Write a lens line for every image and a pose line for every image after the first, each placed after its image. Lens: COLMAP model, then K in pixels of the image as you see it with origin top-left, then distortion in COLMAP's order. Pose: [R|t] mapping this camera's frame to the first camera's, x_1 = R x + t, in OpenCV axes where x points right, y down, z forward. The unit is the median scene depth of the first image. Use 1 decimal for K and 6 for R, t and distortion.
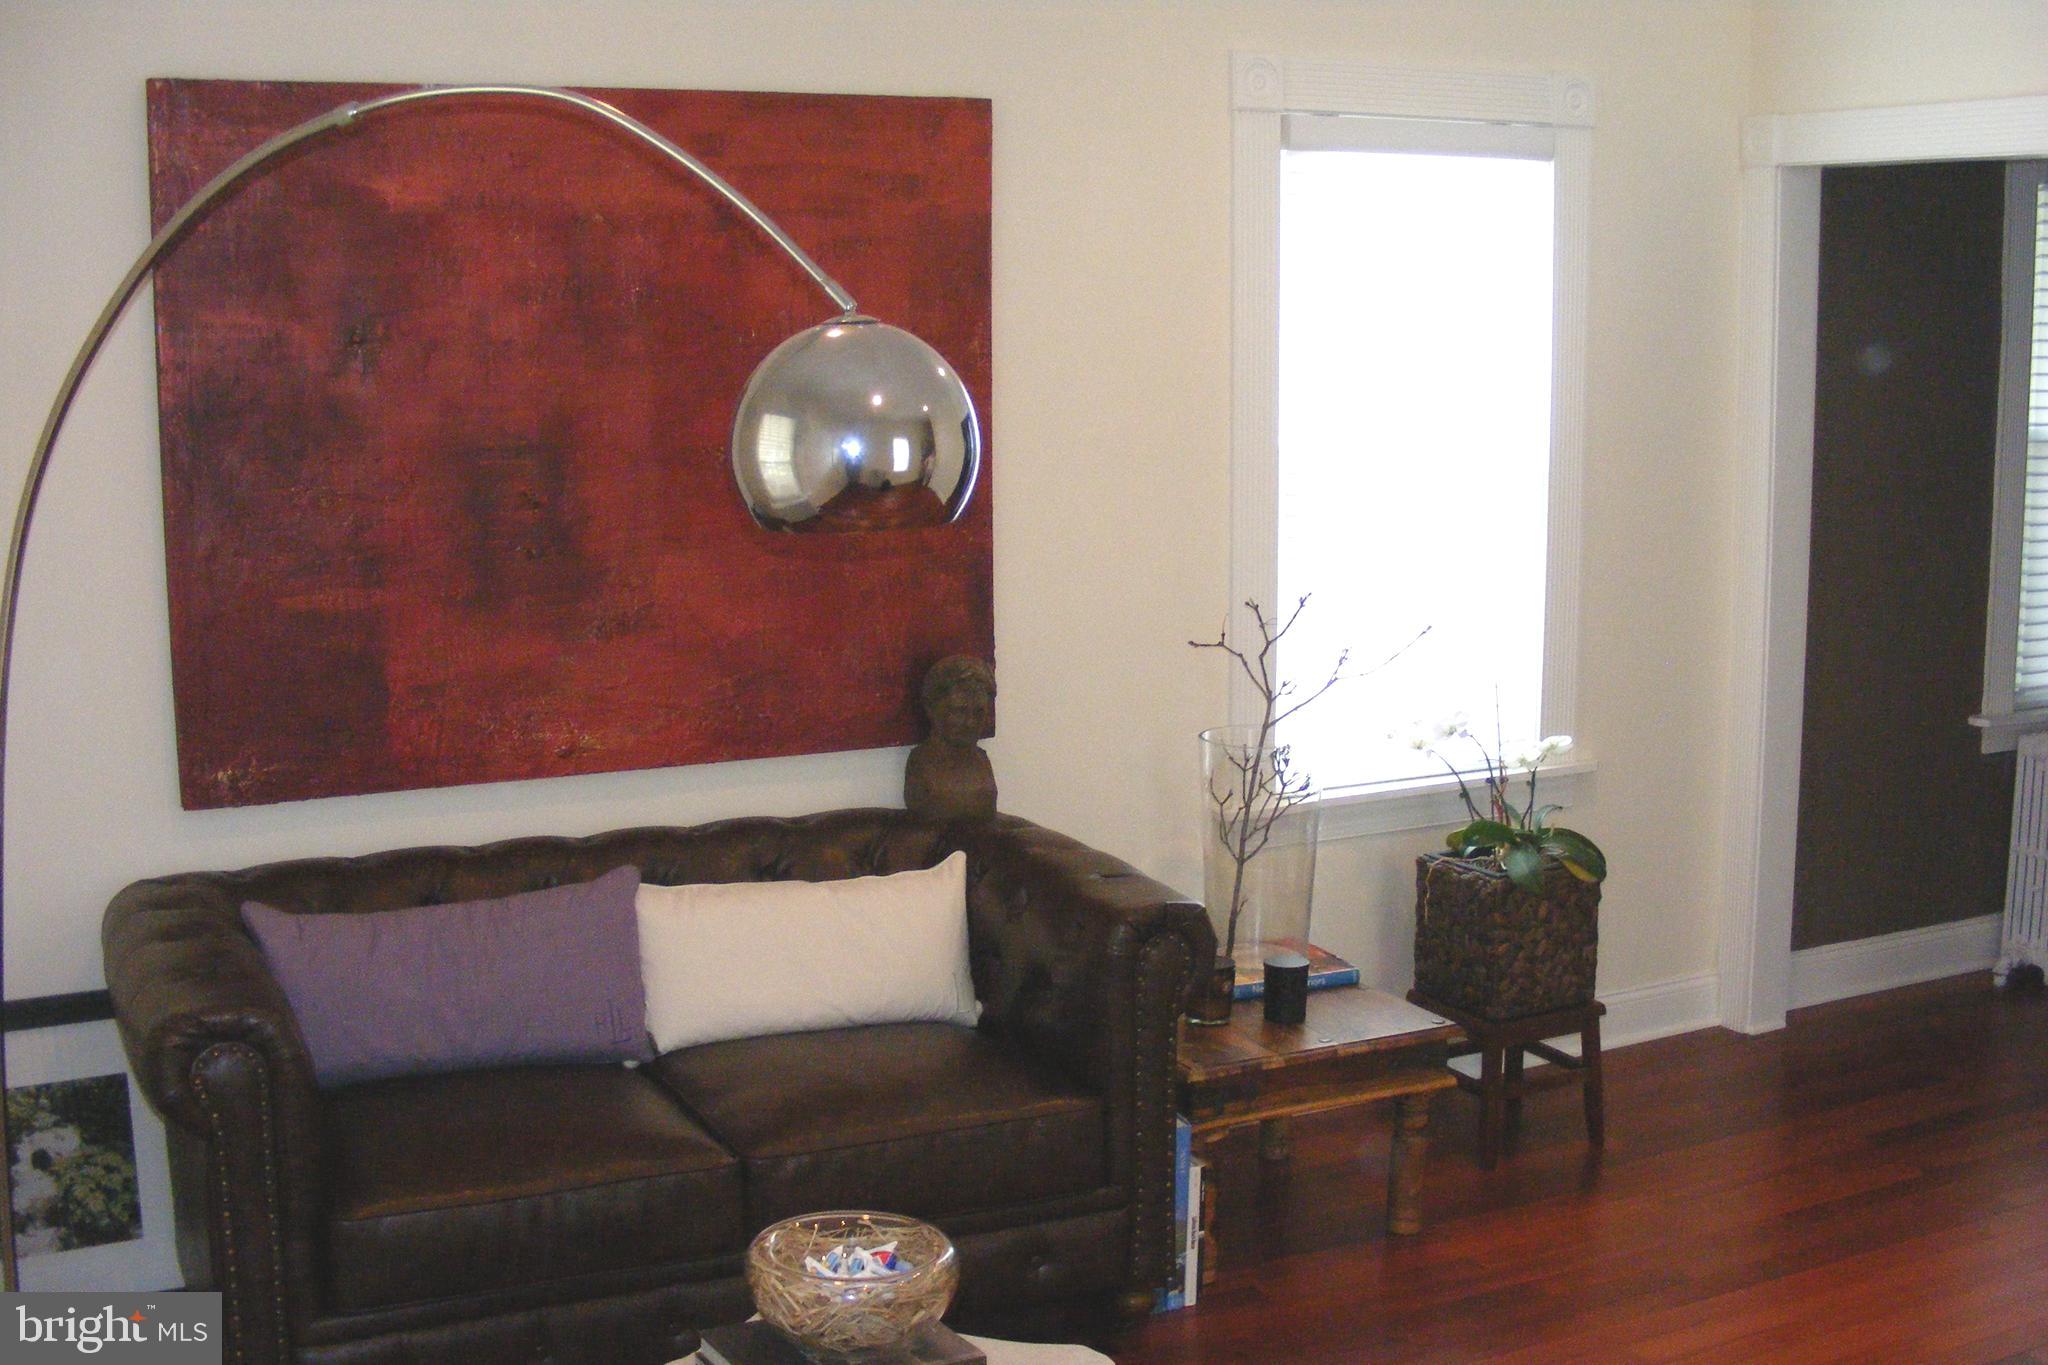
lens RADIAL K [[2332.4, 0, 1067.1], [0, 2332.4, 670.4], [0, 0, 1]] dist [-0.241380, 0.236538]
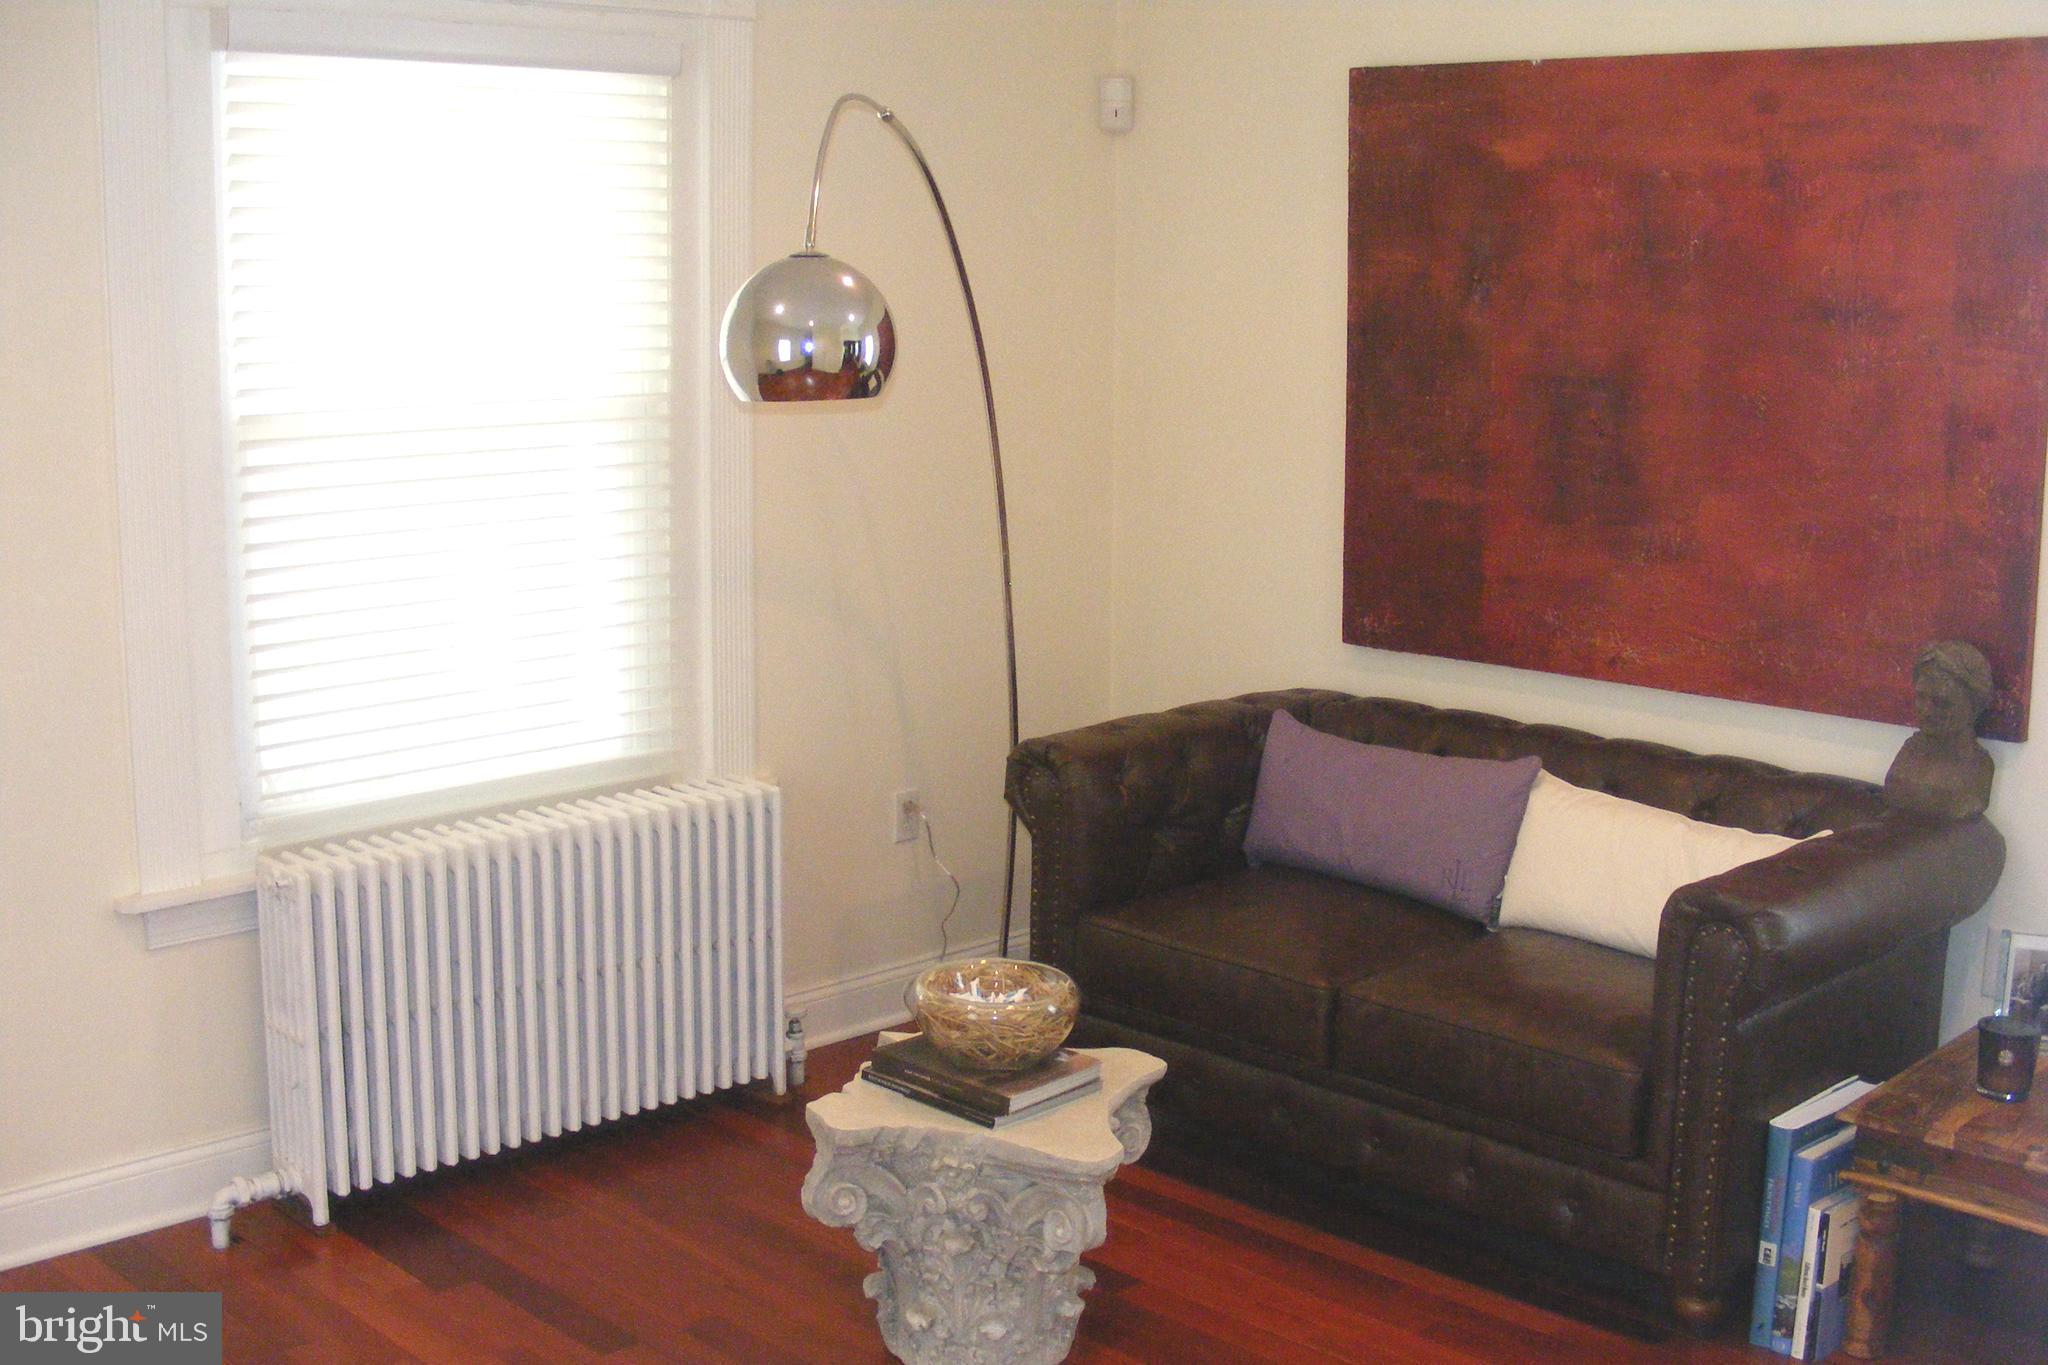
lens RADIAL K [[2332.4, 0, 1067.1], [0, 2332.4, 670.4], [0, 0, 1]] dist [-0.241380, 0.236538]
pose [[0.321323, 0.165453, -0.932404, 0.755673], [-0.155121, 0.980515, 0.120533, -0.054190], [0.934178, 0.105905, 0.340727, 0.399762]]
